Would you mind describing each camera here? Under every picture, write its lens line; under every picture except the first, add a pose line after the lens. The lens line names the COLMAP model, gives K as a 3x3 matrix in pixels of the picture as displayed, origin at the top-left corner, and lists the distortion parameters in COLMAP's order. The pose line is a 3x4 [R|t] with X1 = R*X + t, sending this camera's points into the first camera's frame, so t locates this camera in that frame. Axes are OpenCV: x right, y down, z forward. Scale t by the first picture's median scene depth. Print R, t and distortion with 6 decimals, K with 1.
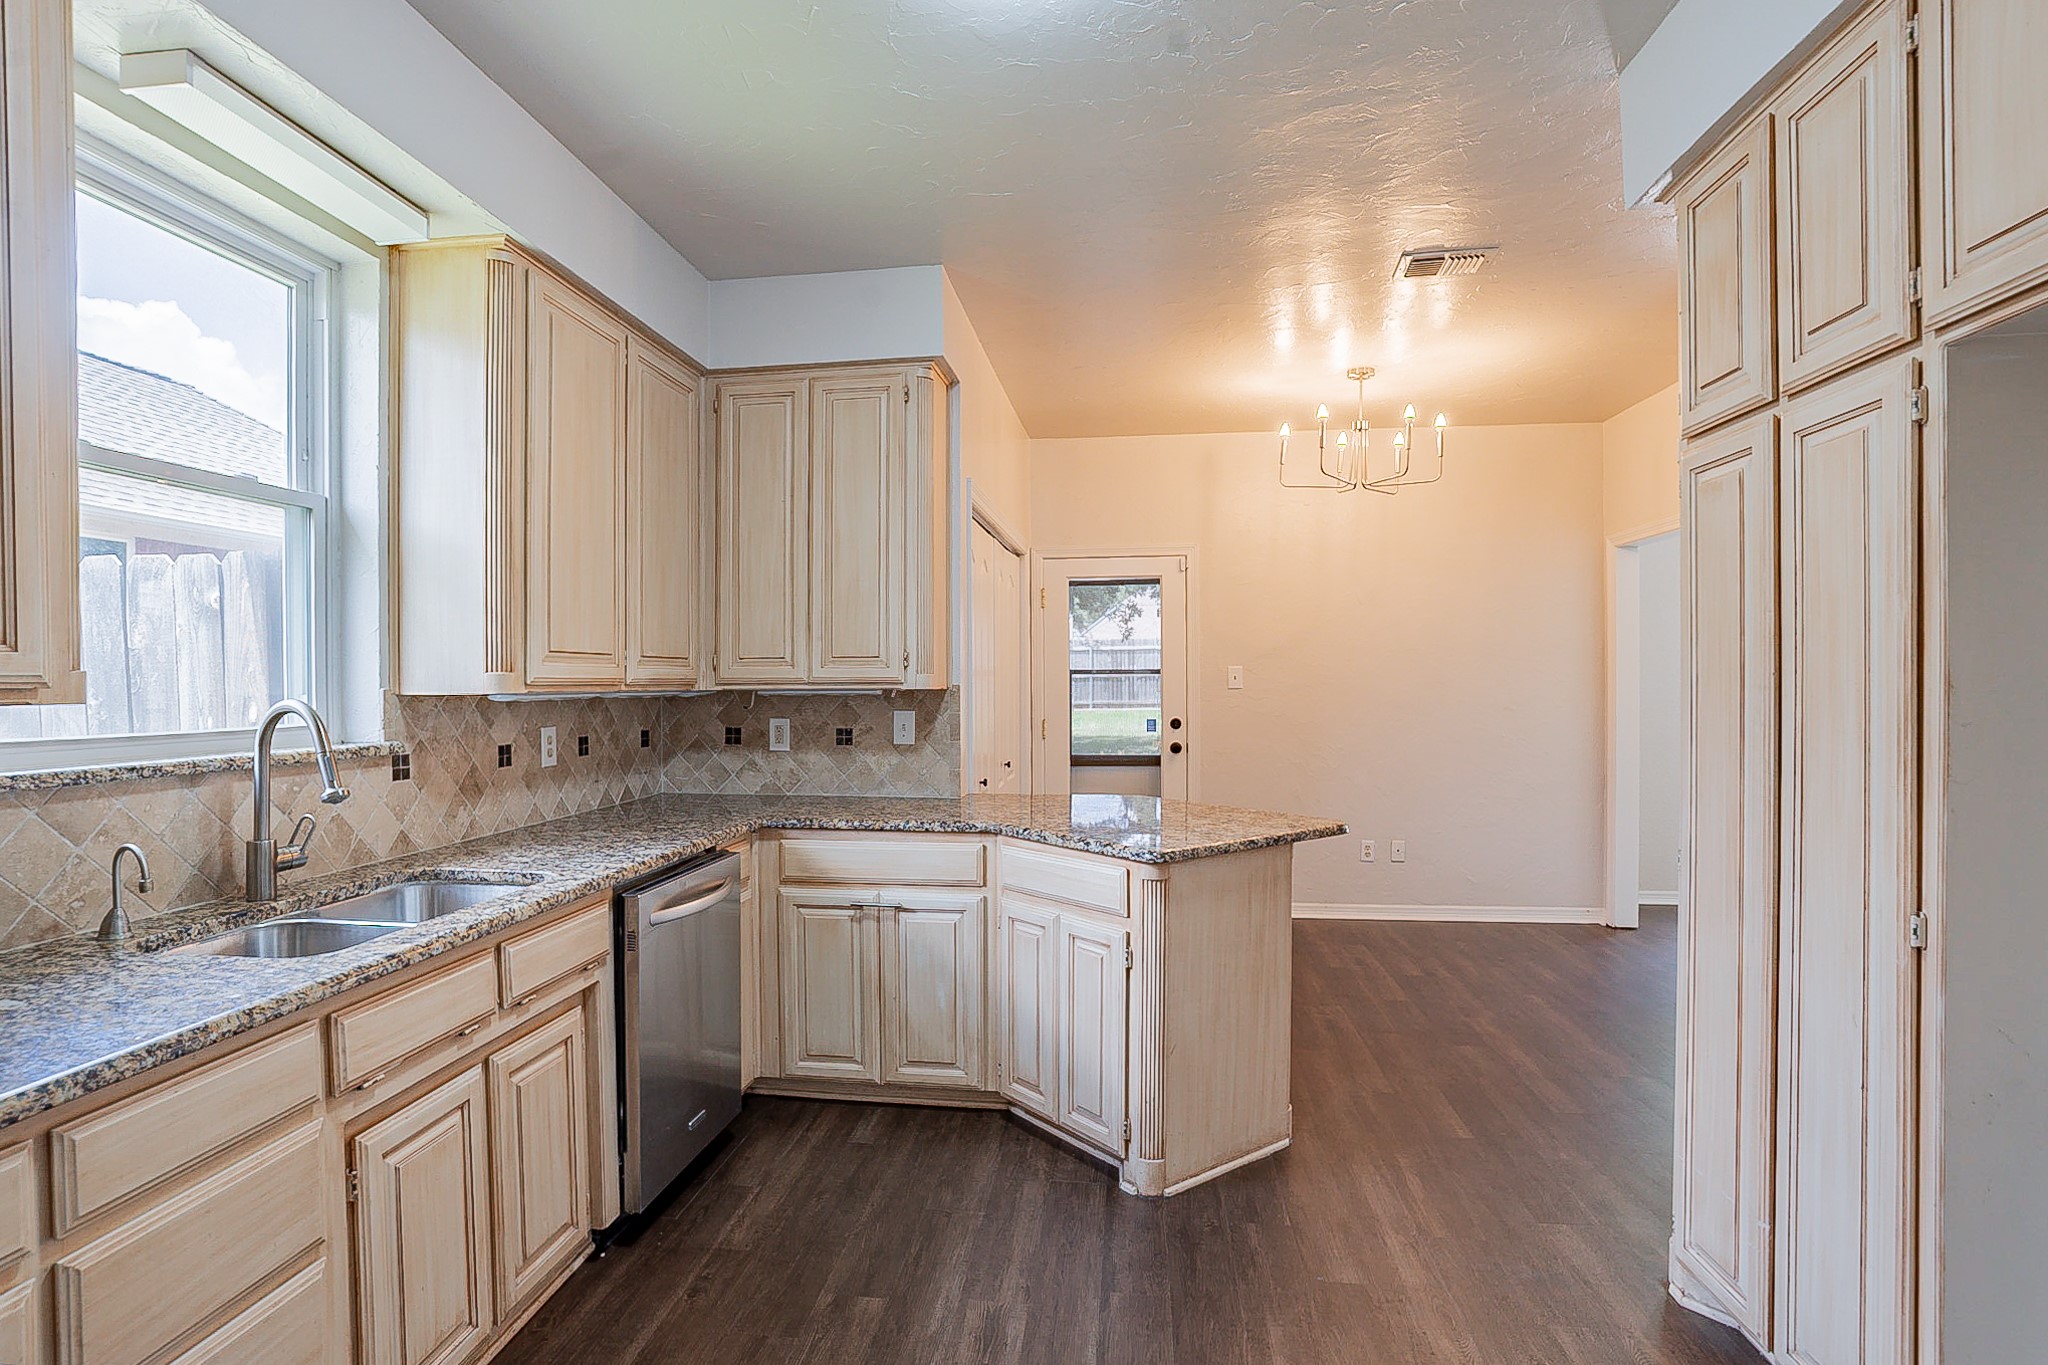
lens RADIAL K [[1053.7, 0, 1006.7], [0, 1053.7, 686.7], [0, 0, 1]] dist [-0.058758, 0.031489]
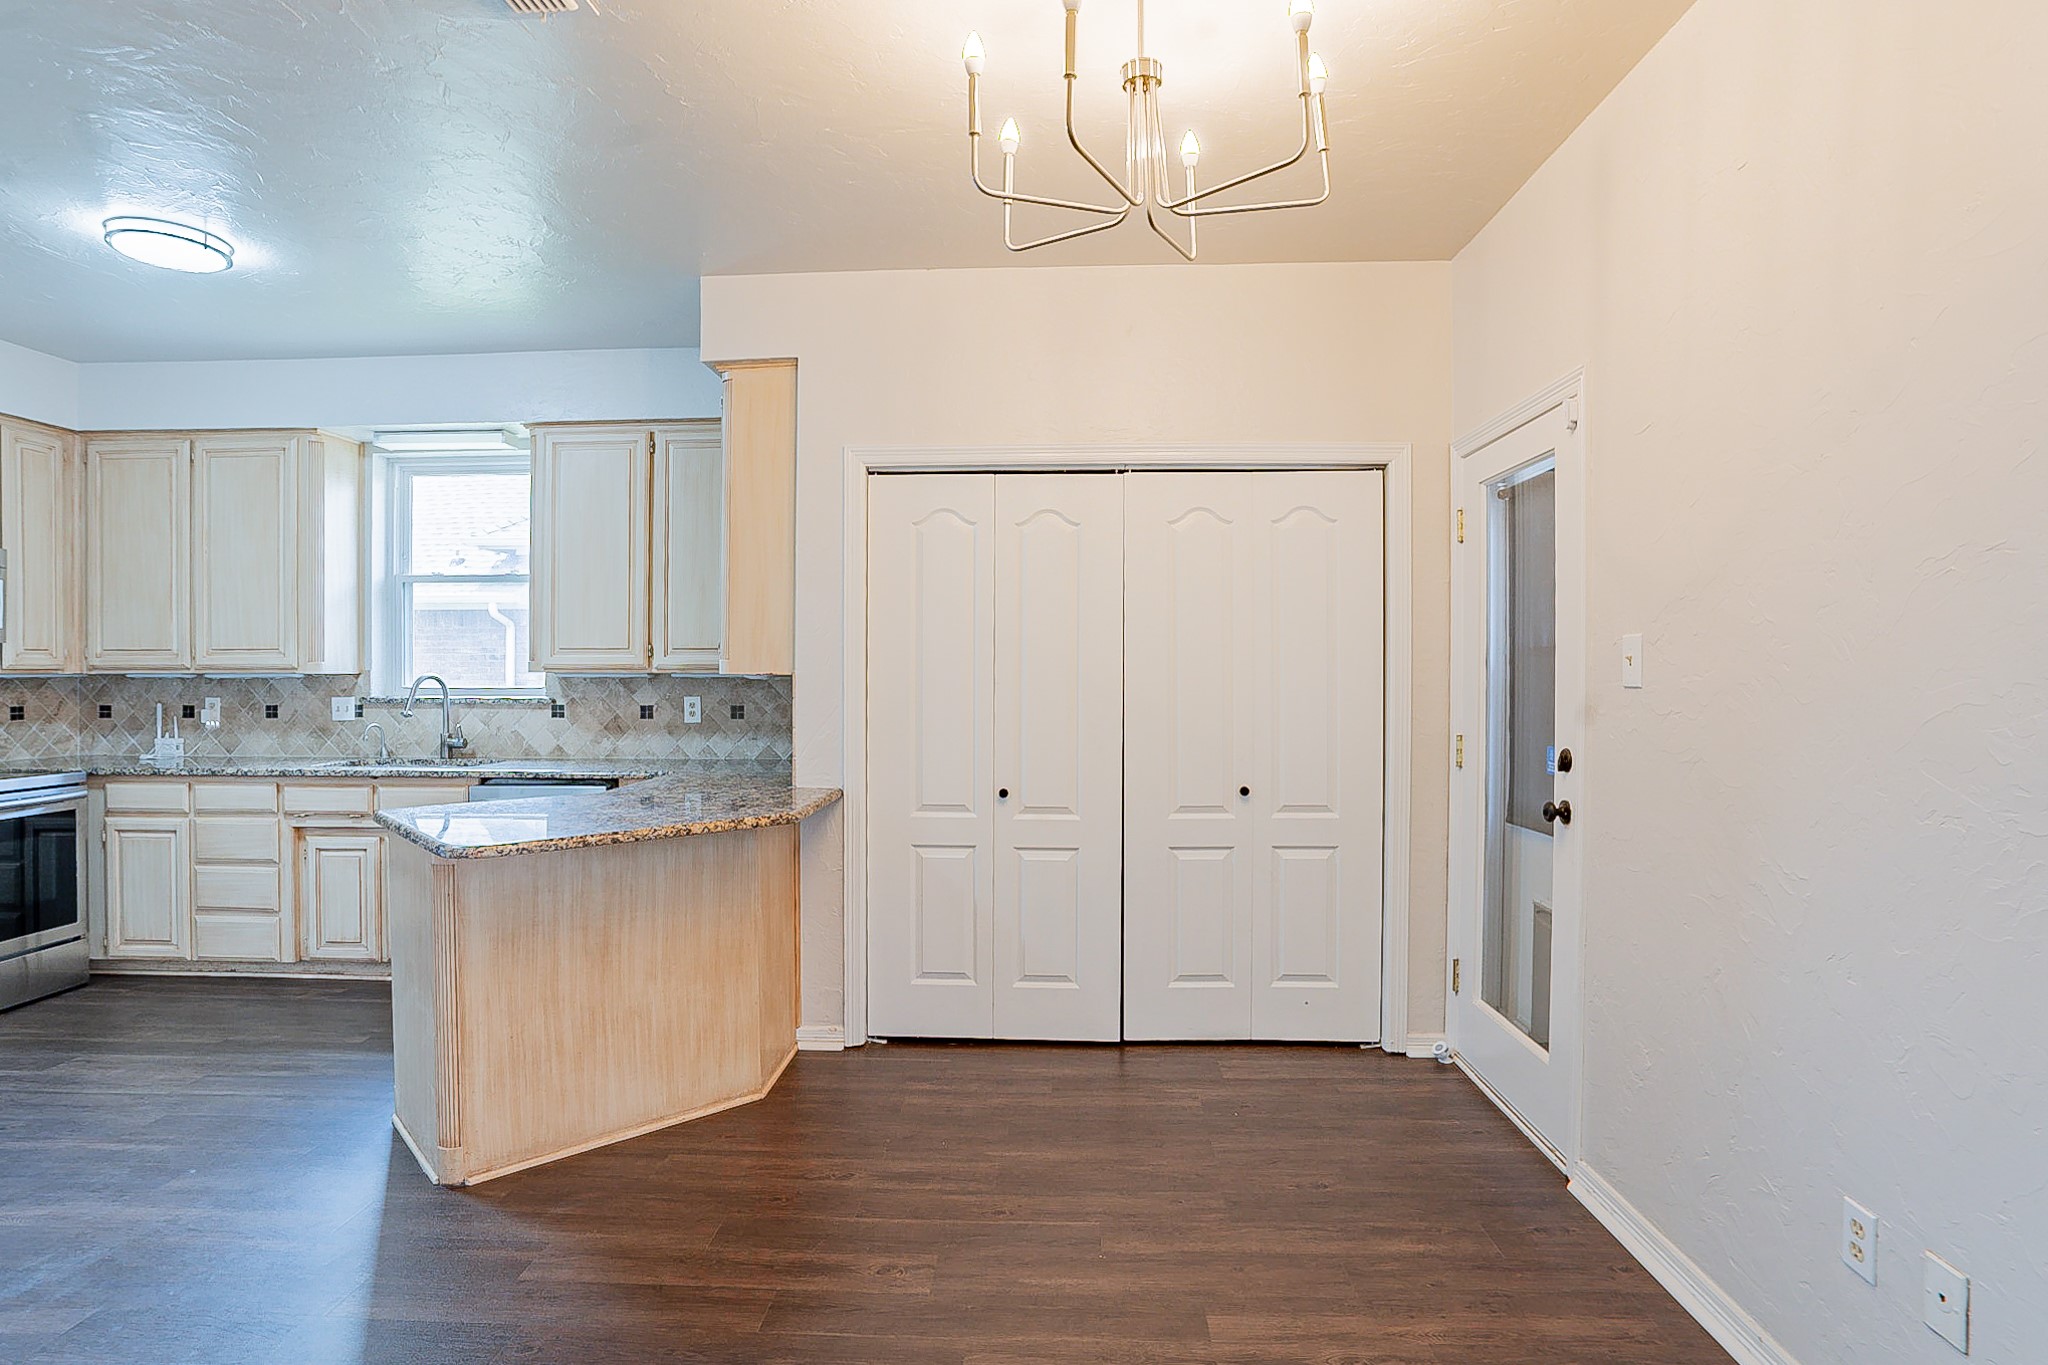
lens RADIAL K [[1053.7, 0, 1006.7], [0, 1053.7, 686.7], [0, 0, 1]] dist [-0.058758, 0.031489]
pose [[0.078784, 0.018041, -0.996728, 1.259165], [-0.008387, 0.999813, 0.017434, -0.006971], [0.996856, 0.006986, 0.078920, 1.505220]]
